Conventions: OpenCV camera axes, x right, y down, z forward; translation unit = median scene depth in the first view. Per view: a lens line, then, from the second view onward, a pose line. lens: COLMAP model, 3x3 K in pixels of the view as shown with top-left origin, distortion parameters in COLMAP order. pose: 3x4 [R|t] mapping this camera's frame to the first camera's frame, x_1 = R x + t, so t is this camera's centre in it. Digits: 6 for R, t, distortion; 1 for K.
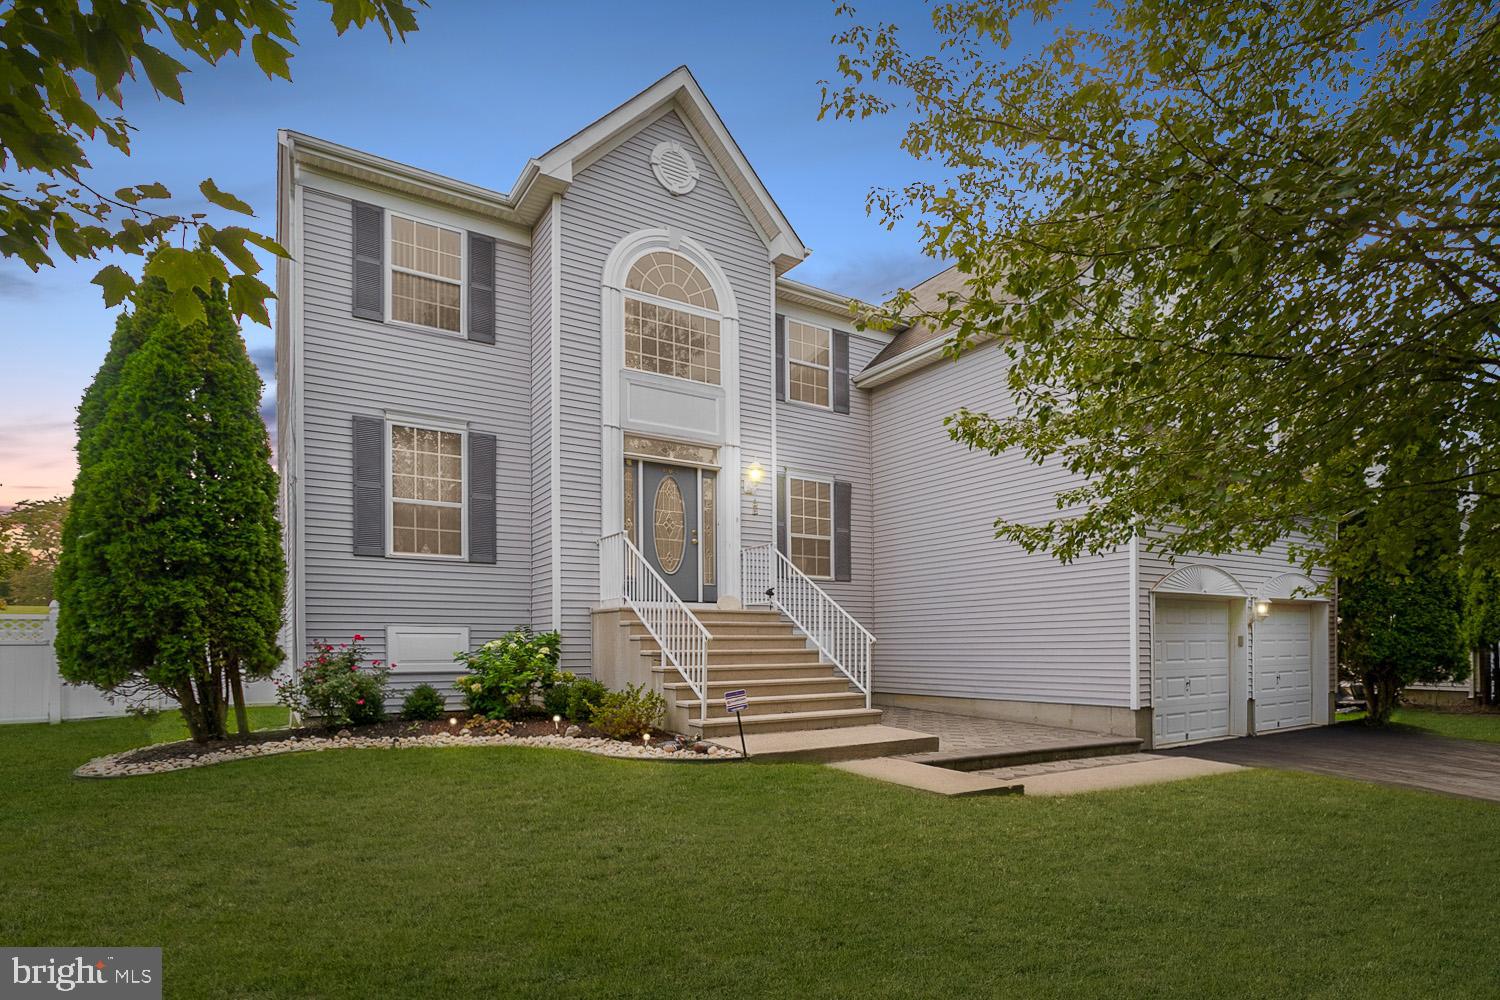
lens RADIAL K [[747.1, 0, 750.0], [0, 747.1, 500.0], [0, 0, 1]] dist [-0.022298, 0.000002]
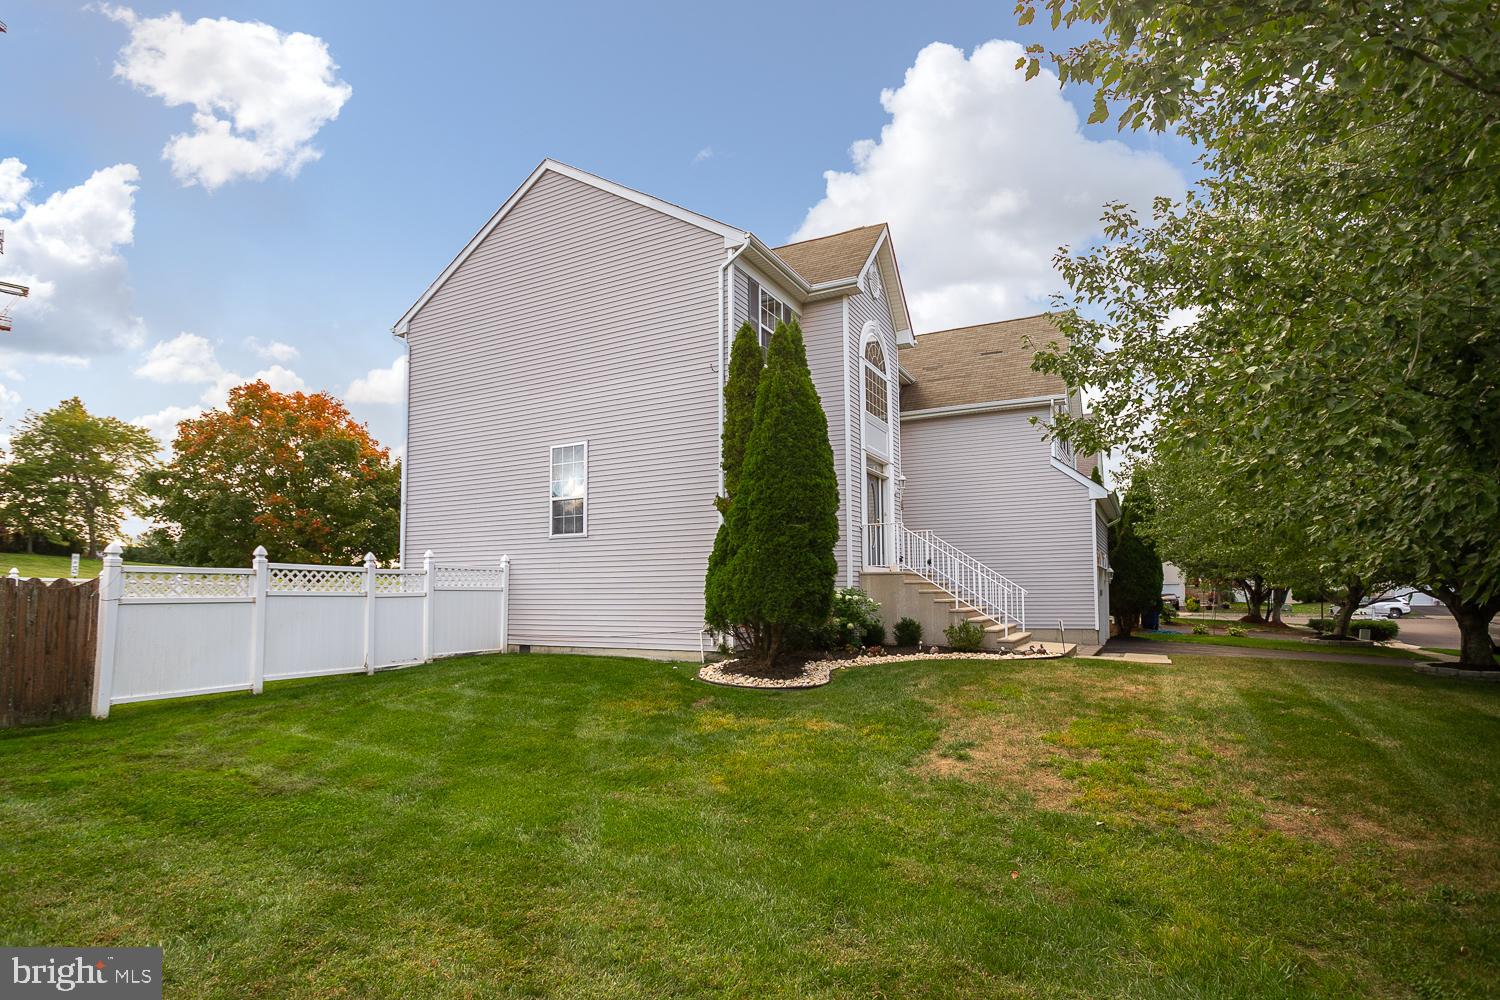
lens RADIAL K [[747.1, 0, 750.0], [0, 747.1, 500.0], [0, 0, 1]] dist [-0.022298, 0.000002]
pose [[0.878736, 0.060387, 0.473473, -1.046992], [-0.079921, 0.996575, 0.021225, -0.011664], [-0.470569, -0.056492, 0.880553, -0.237091]]
